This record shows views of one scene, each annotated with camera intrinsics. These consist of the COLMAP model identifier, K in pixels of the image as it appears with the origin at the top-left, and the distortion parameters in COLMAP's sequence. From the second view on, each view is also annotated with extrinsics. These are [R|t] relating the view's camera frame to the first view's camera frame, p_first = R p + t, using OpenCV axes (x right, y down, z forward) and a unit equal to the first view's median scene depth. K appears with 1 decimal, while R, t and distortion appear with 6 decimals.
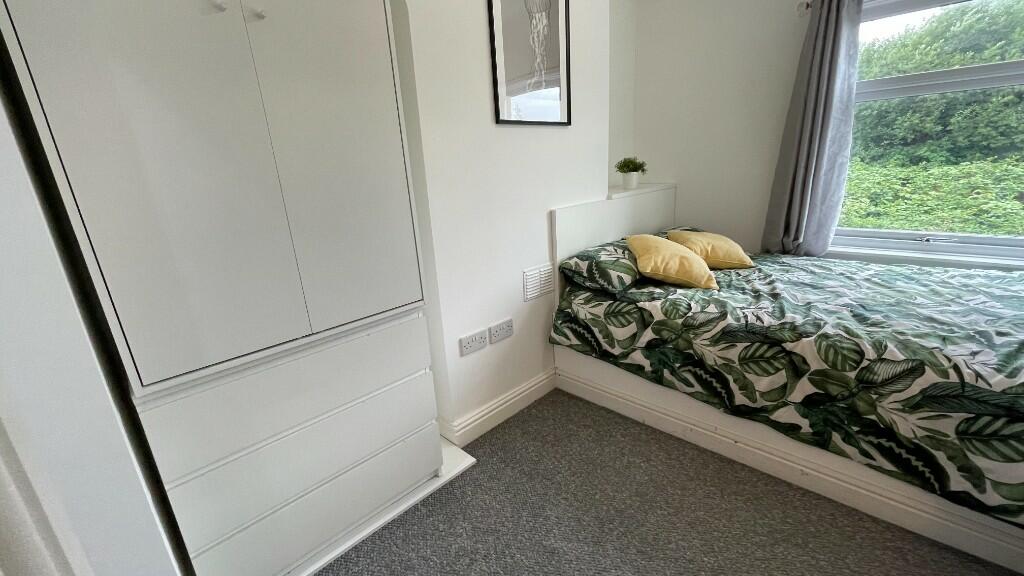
lens RADIAL K [[413.1, 0, 514.2], [0, 413.1, 289.6], [0, 0, 1]] dist [-0.005183, 0.002456]
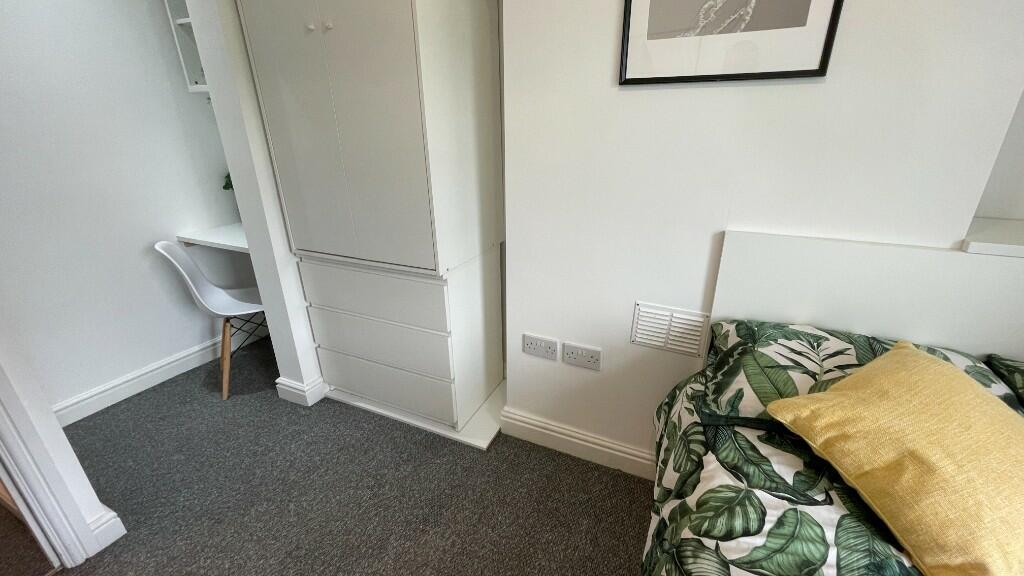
lens RADIAL K [[413.1, 0, 515.1], [0, 413.1, 286.9], [0, 0, 1]] dist [-0.005183, 0.002456]
pose [[0.334286, 0.392792, -0.856719, 0.557451], [-0.285197, 0.908554, 0.305275, -0.229379], [0.898285, 0.142284, 0.415740, 0.539901]]
